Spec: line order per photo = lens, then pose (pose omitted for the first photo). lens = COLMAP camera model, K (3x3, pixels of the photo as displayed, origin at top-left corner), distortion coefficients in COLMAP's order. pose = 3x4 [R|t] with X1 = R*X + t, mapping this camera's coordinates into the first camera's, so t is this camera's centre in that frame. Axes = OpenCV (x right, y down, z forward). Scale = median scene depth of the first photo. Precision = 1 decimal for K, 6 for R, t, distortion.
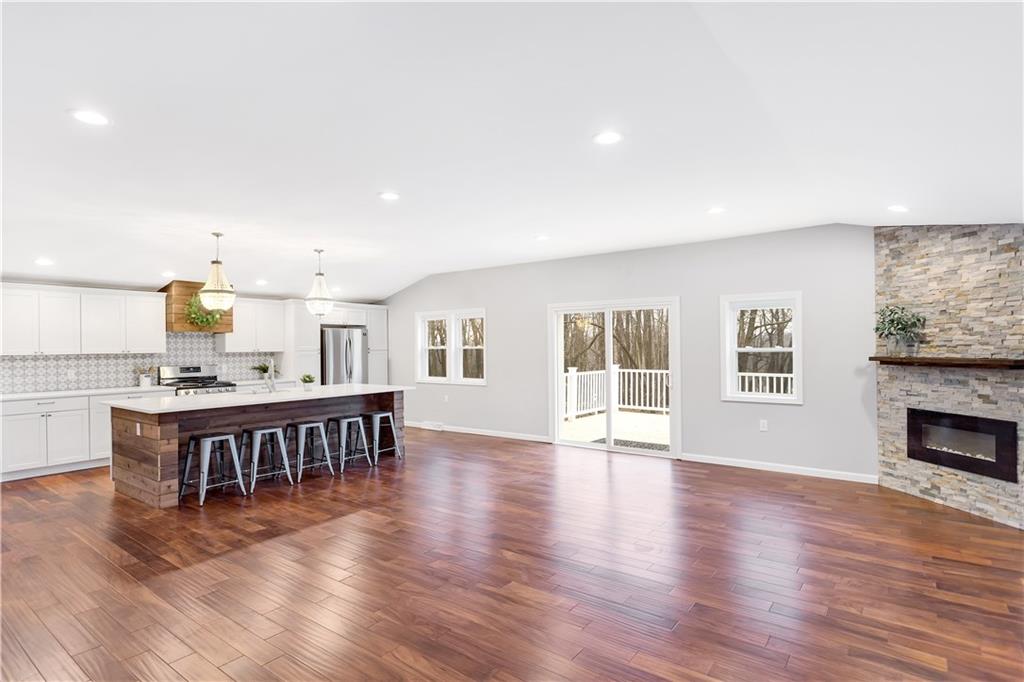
lens RADIAL K [[508.2, 0, 518.7], [0, 508.2, 343.5], [0, 0, 1]] dist [-0.001419, -0.000135]
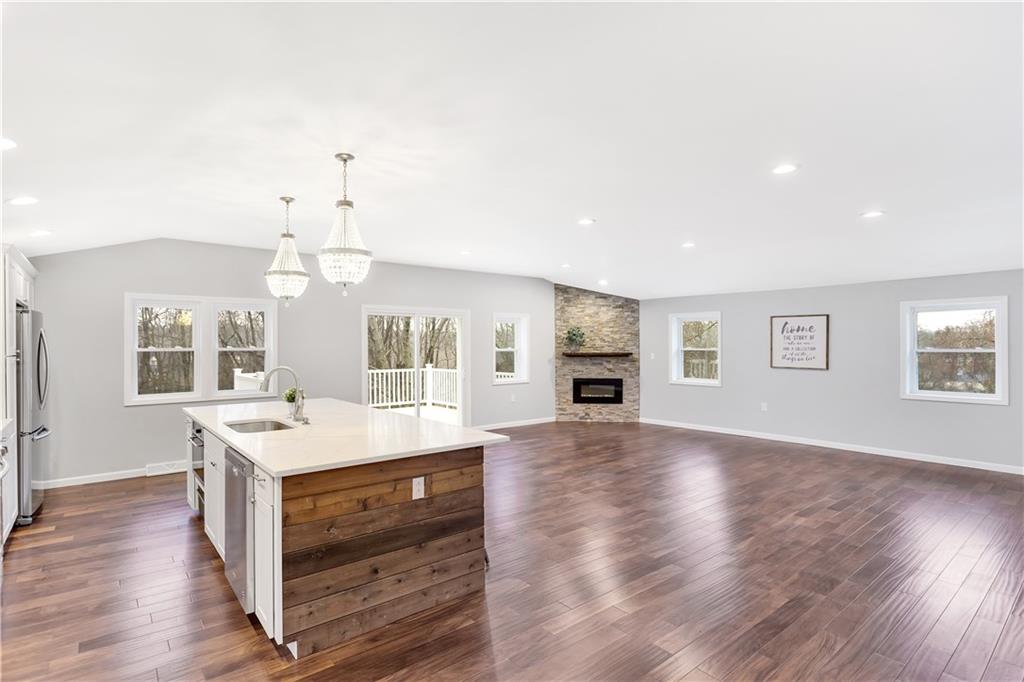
lens RADIAL K [[508.2, 0, 518.7], [0, 508.2, 343.5], [0, 0, 1]] dist [-0.001419, -0.000135]
pose [[0.241715, 0.010842, 0.970287, -1.188238], [-0.000454, 0.999939, -0.011060, 0.011541], [-0.970347, 0.002233, 0.241706, 0.703523]]
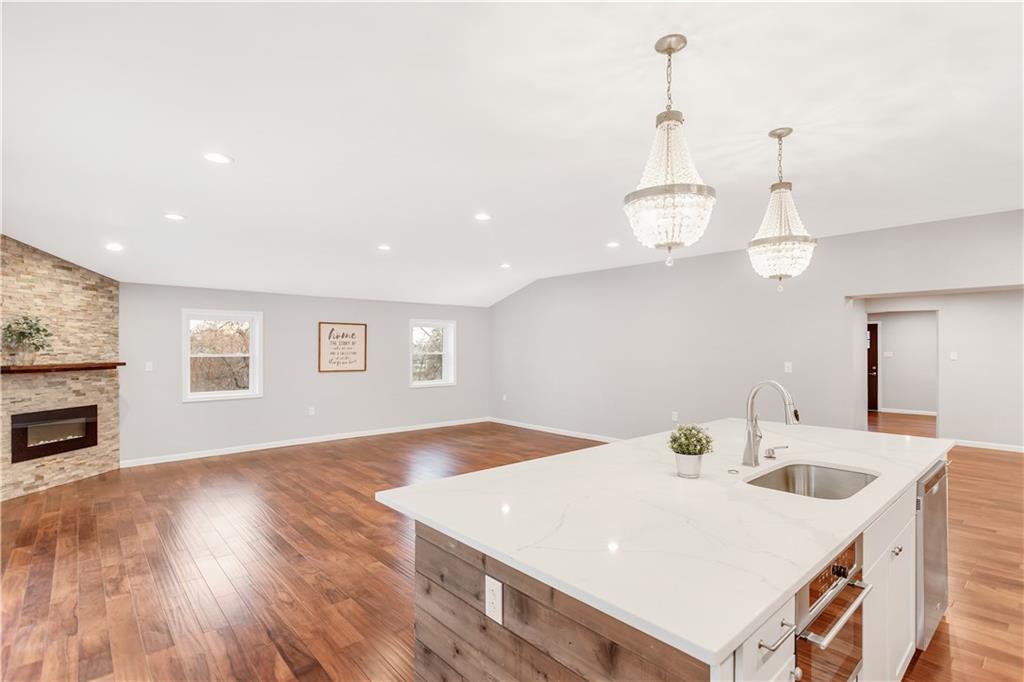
lens RADIAL K [[495.7, 0, 516.5], [0, 495.7, 349.4], [0, 0, 1]] dist [-0.000020, 0.000017]
pose [[-0.977729, 0.010607, 0.209601, -0.431795], [0.010596, 0.999943, -0.001178, 0.005249], [-0.209602, 0.001070, -0.977786, 1.715384]]
